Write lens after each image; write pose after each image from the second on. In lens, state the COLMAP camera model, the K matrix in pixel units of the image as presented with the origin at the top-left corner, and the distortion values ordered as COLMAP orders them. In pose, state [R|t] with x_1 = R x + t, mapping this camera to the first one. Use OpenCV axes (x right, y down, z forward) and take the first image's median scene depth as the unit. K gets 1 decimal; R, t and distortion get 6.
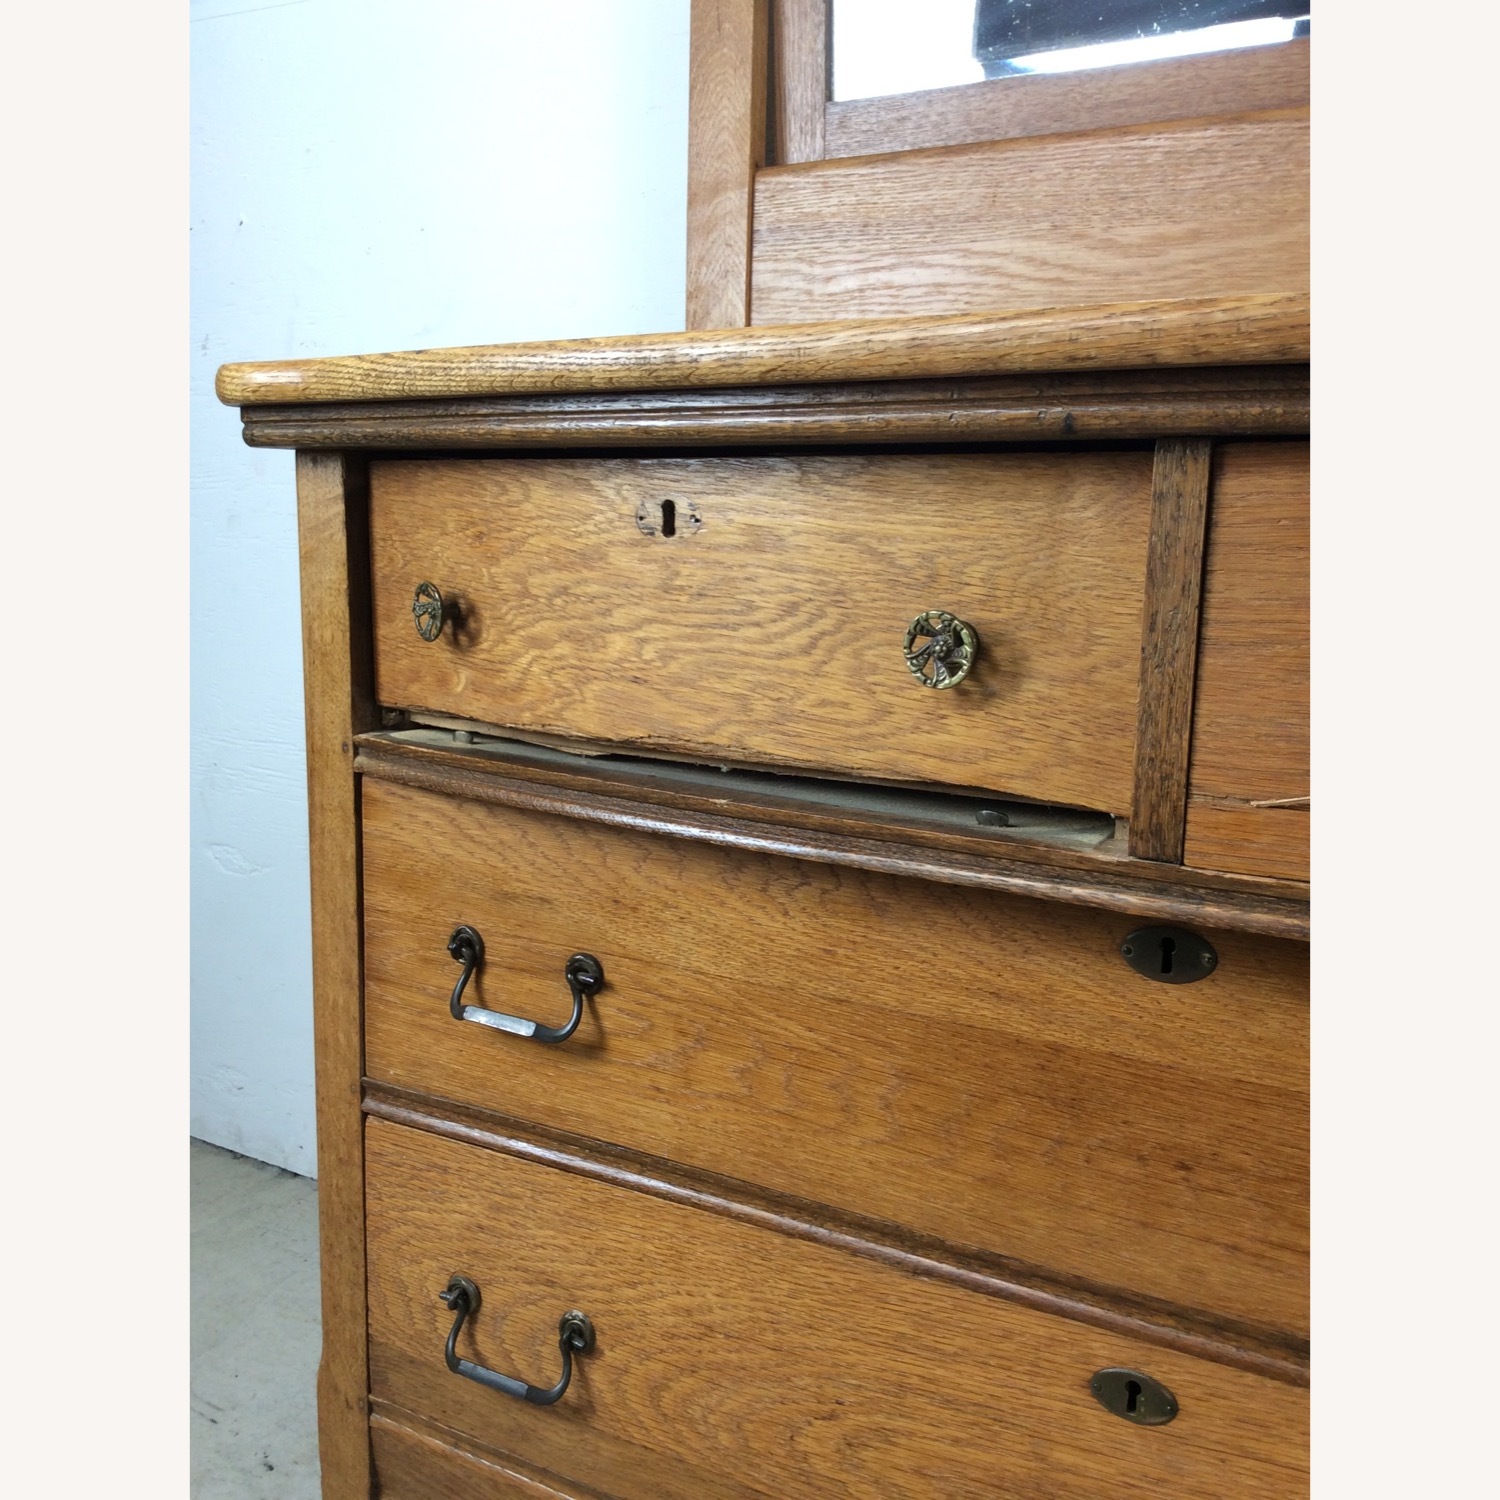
lens RADIAL K [[1360.5, 0, 738.2], [0, 1360.5, 755.3], [0, 0, 1]] dist [0.129583, -0.261373]
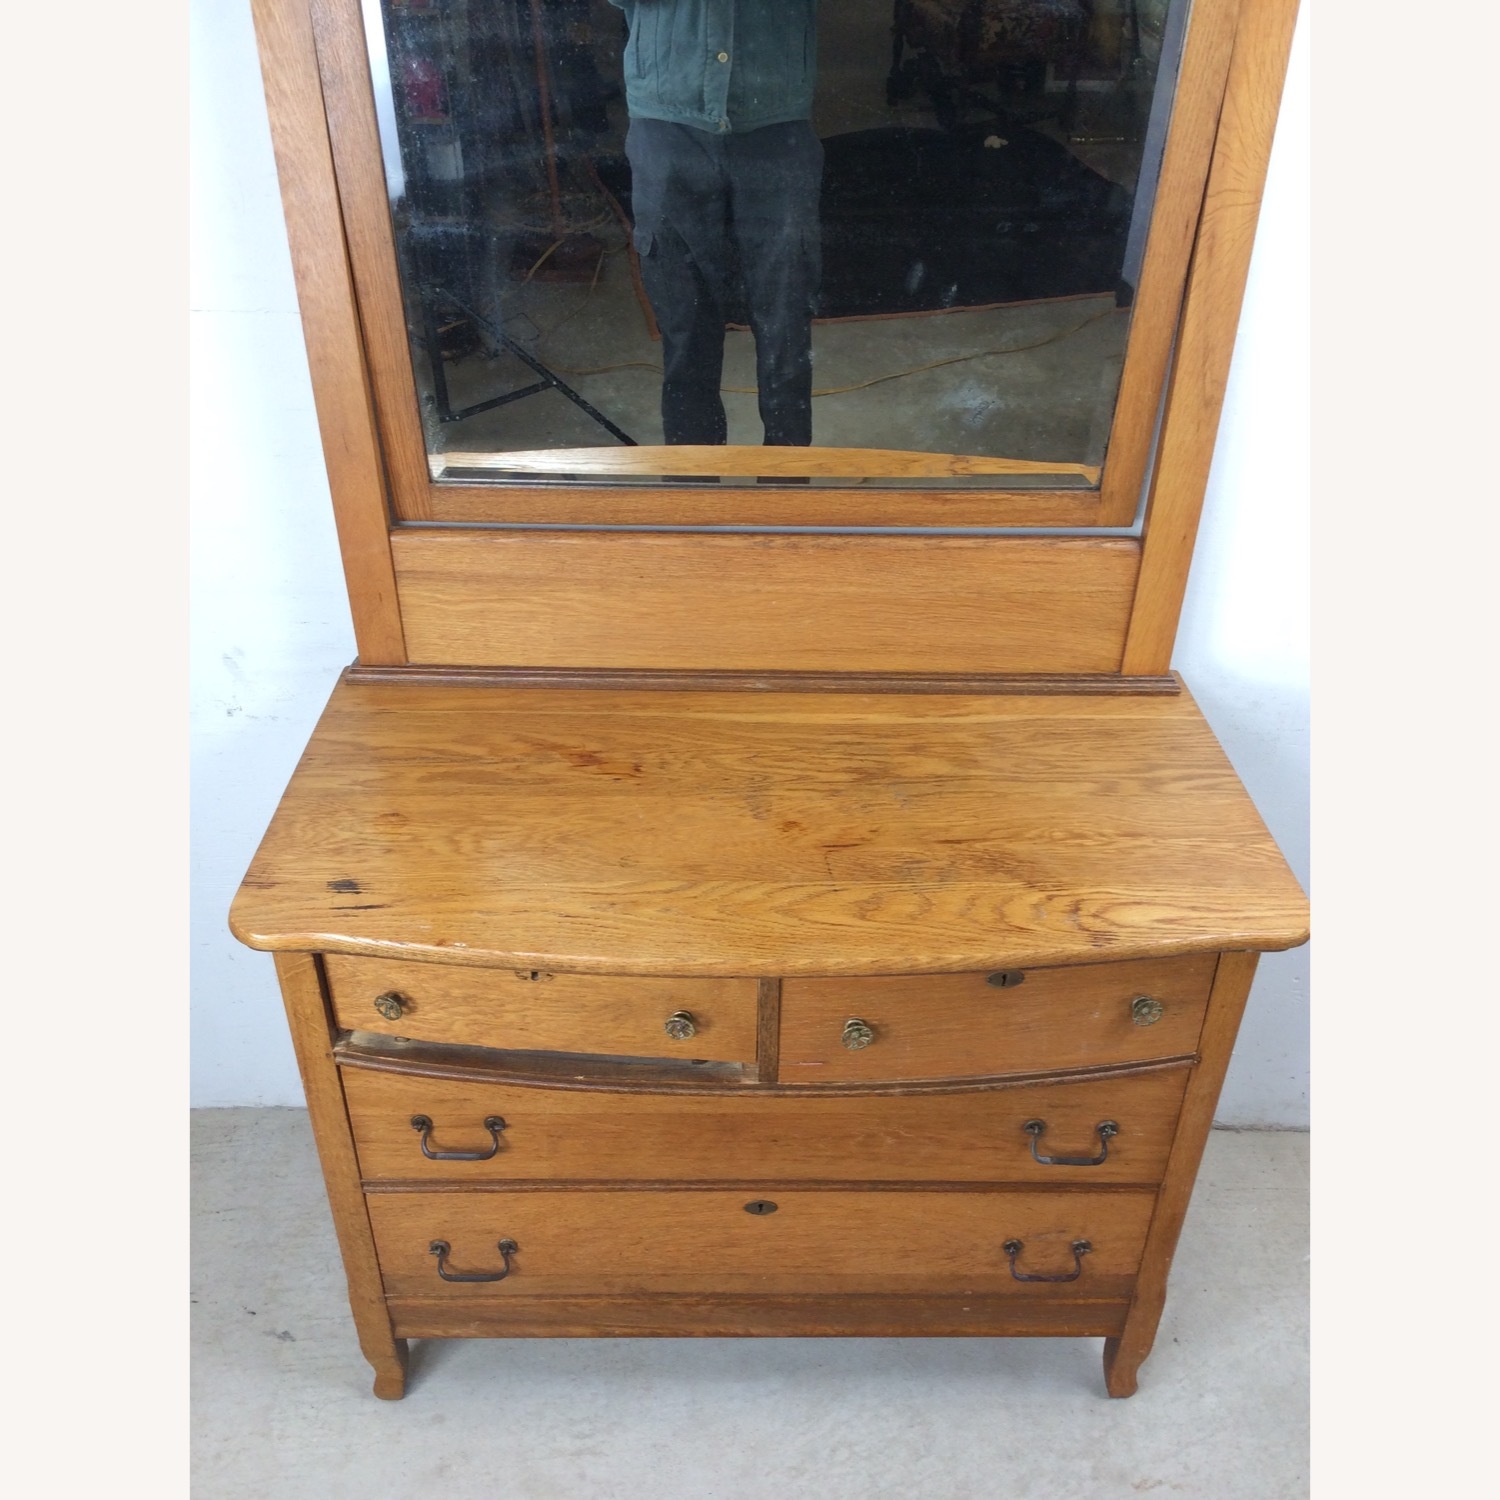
lens RADIAL K [[1351.2, 0, 740.5], [0, 1351.2, 755.5], [0, 0, 1]] dist [0.128317, -0.228172]
pose [[0.876009, -0.275302, 0.396001, -0.496439], [0.091721, 0.901188, 0.423612, -1.301493], [-0.473493, -0.334767, 0.814700, -0.743011]]
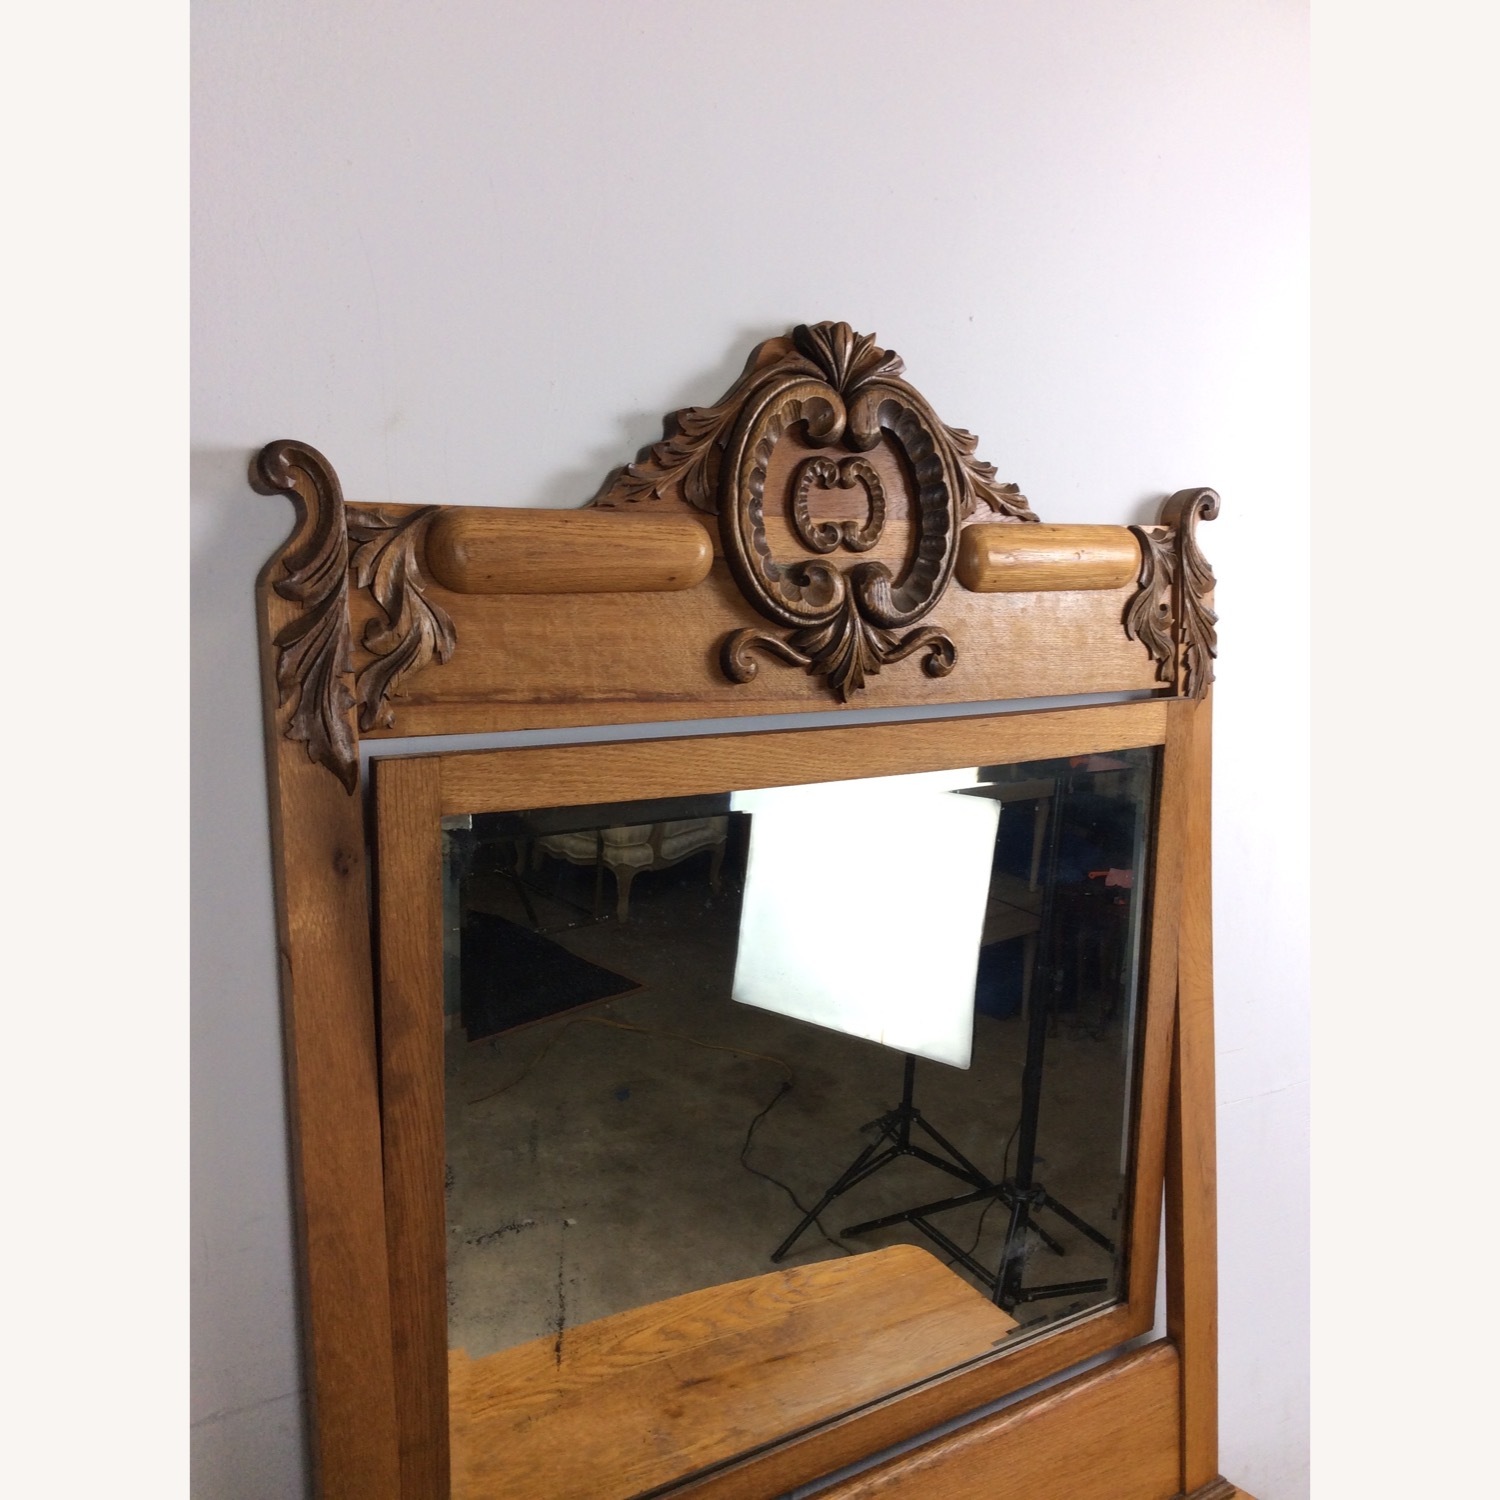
lens RADIAL K [[1363.4, 0, 740.5], [0, 1363.4, 753.6], [0, 0, 1]] dist [0.126781, -0.247118]
pose [[0.463991, -0.118763, 0.877843, -1.067798], [0.180785, 0.982811, 0.037409, -1.741525], [-0.867196, 0.141344, 0.477486, 0.396393]]
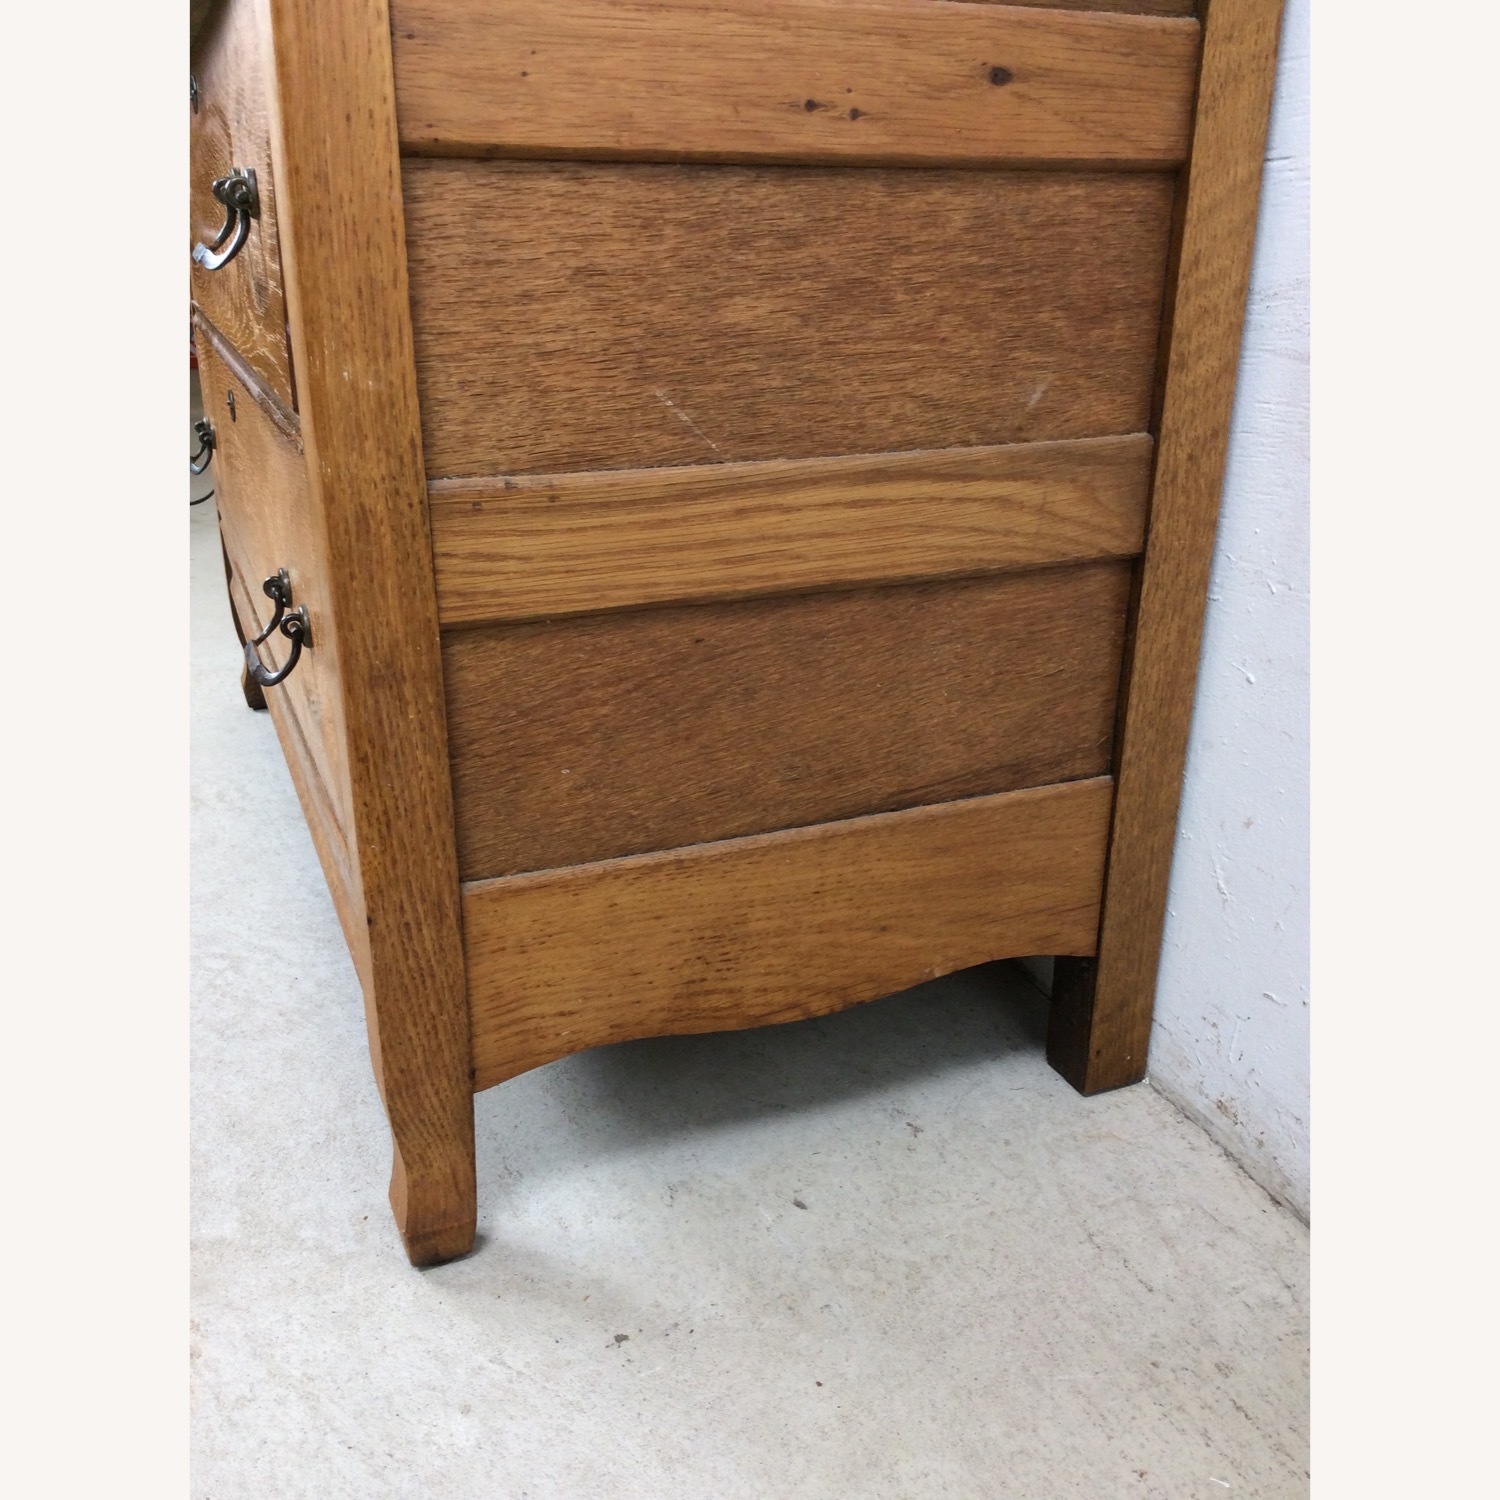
lens RADIAL K [[1363.4, 0, 740.5], [0, 1363.4, 753.6], [0, 0, 1]] dist [0.126781, -0.247118]
pose [[0.783196, 0.209503, -0.585417, 1.669425], [-0.095997, 0.970979, 0.219054, 0.413821], [0.614320, -0.115364, 0.780578, 0.039281]]
